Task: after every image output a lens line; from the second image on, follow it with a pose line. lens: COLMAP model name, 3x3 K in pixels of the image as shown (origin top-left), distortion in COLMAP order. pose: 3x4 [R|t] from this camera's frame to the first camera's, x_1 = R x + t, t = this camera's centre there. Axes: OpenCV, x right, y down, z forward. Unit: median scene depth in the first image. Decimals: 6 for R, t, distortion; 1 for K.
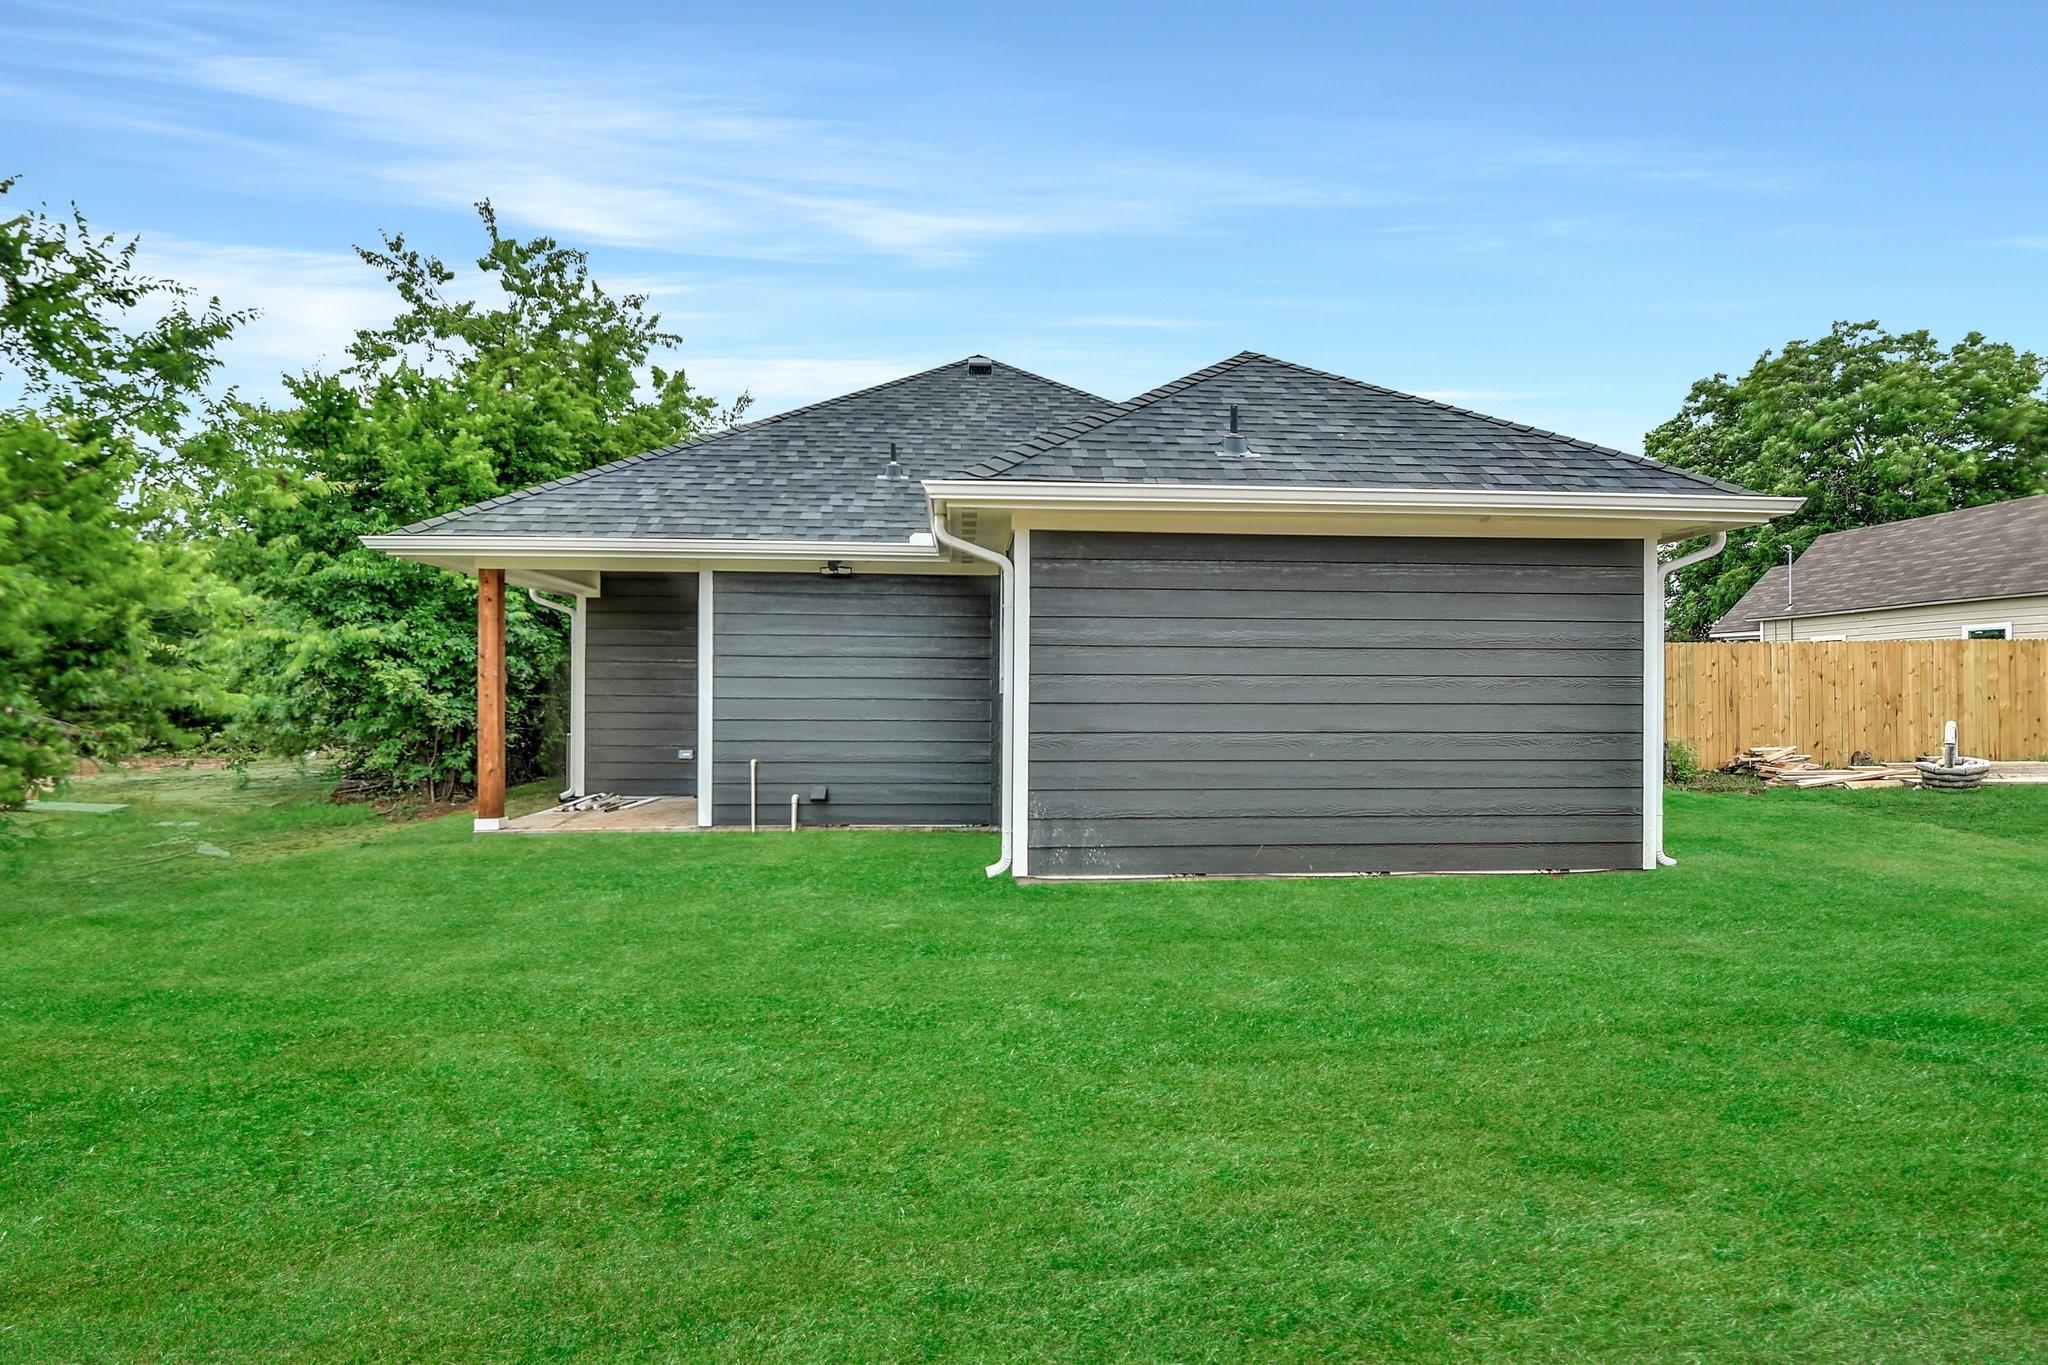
lens RADIAL K [[925.8, 0, 1053.0], [0, 925.8, 698.2], [0, 0, 1]] dist [-0.002824, -0.000583]
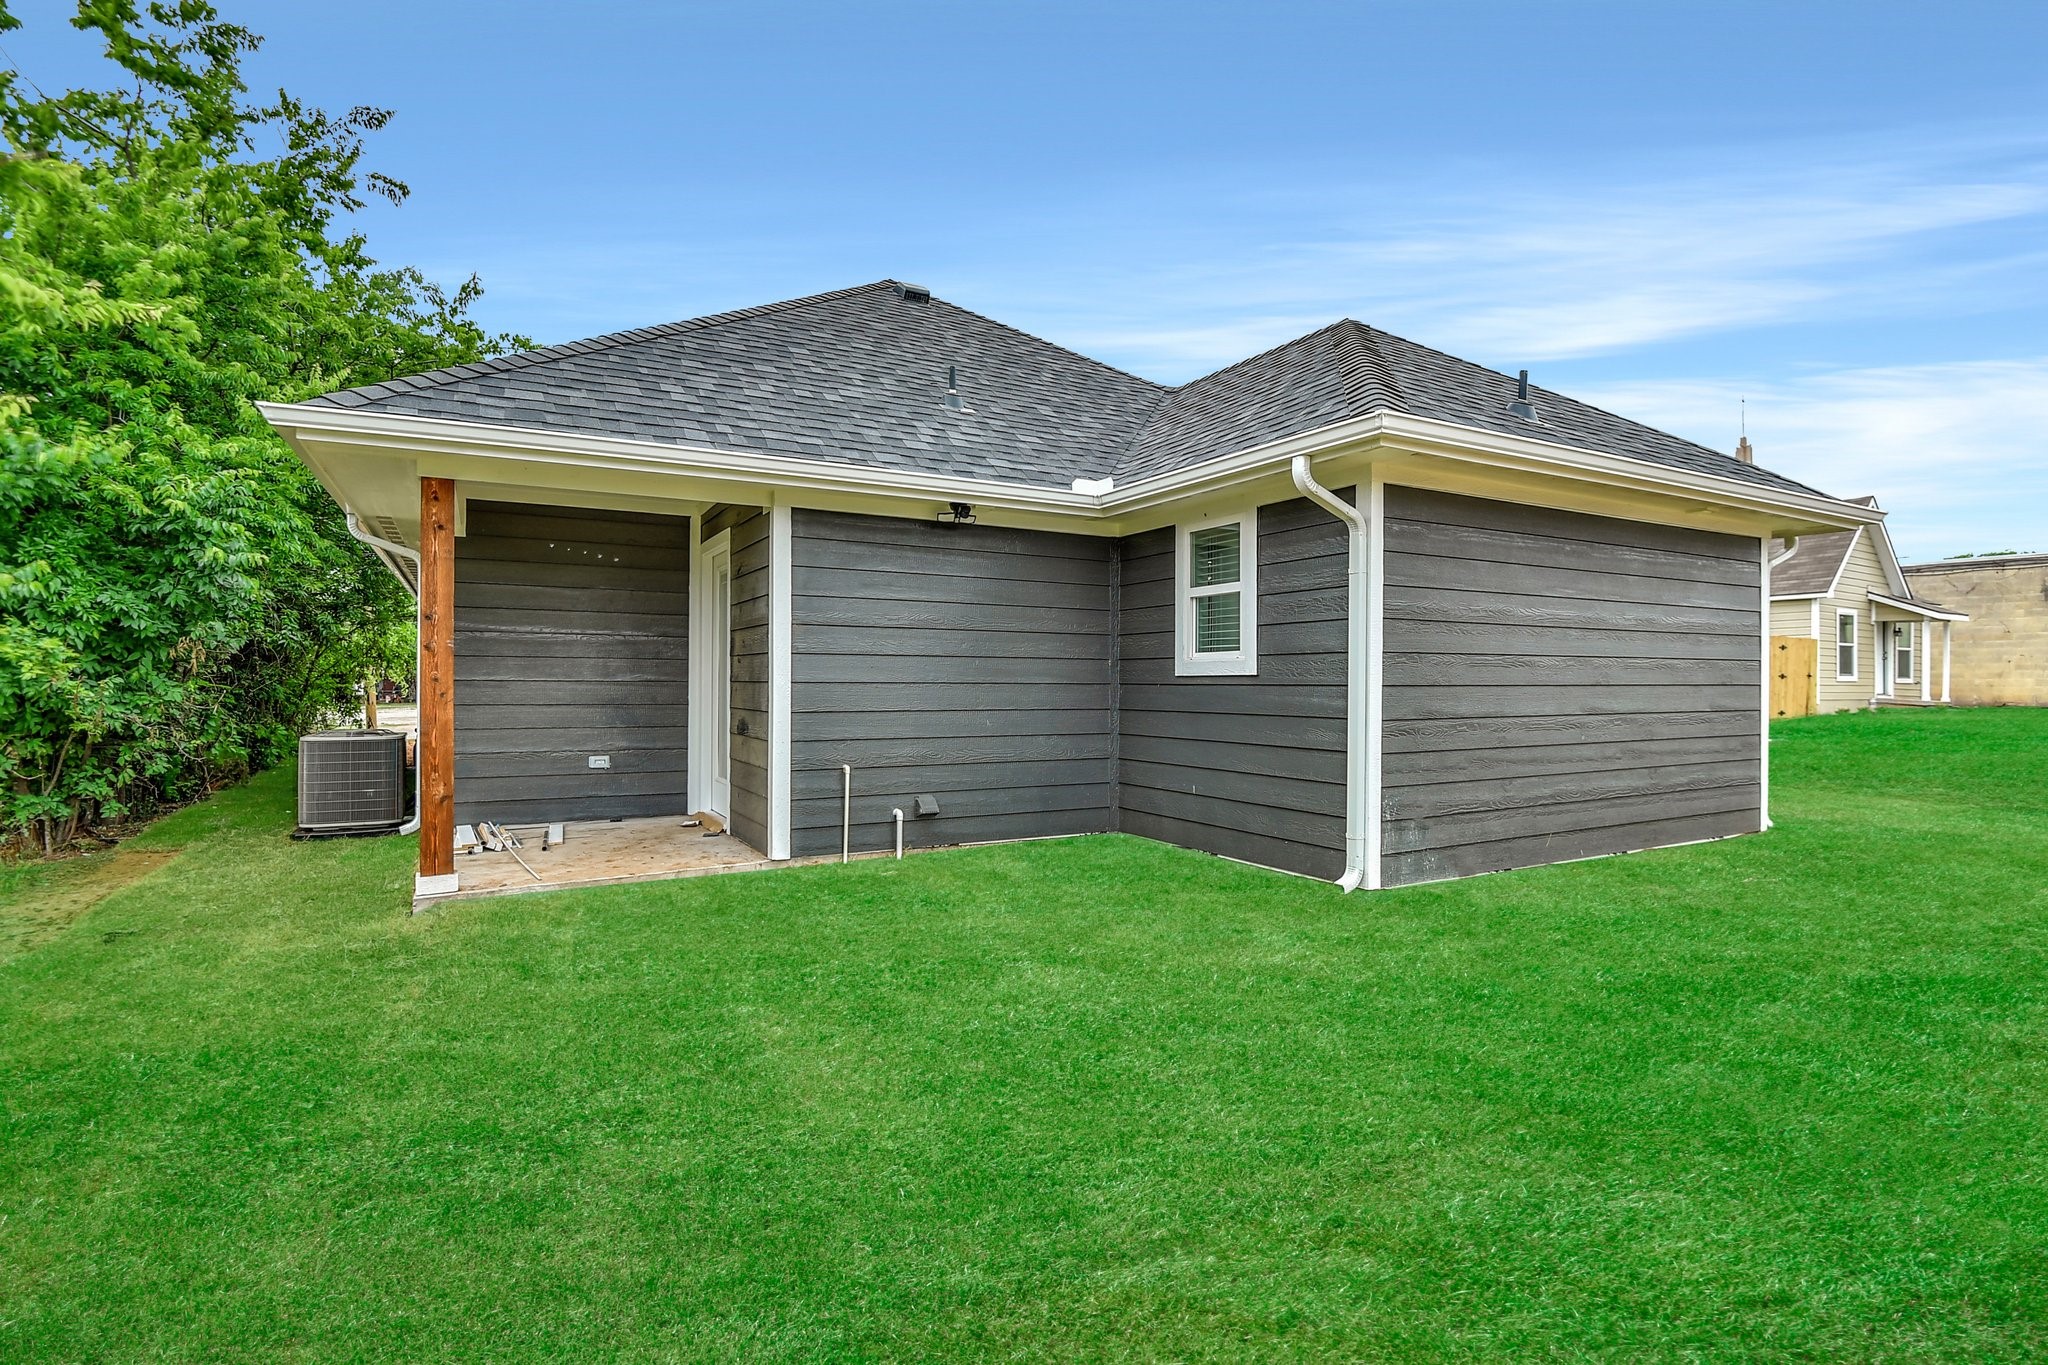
lens RADIAL K [[954.5, 0, 1024.0], [0, 954.5, 682.5], [0, 0, 1]] dist [0.002098, 0.000202]
pose [[0.909382, -0.003430, 0.415948, -0.509740], [0.004125, 0.999991, -0.000773, 0.001181], [-0.415941, 0.002418, 0.909388, 0.241444]]
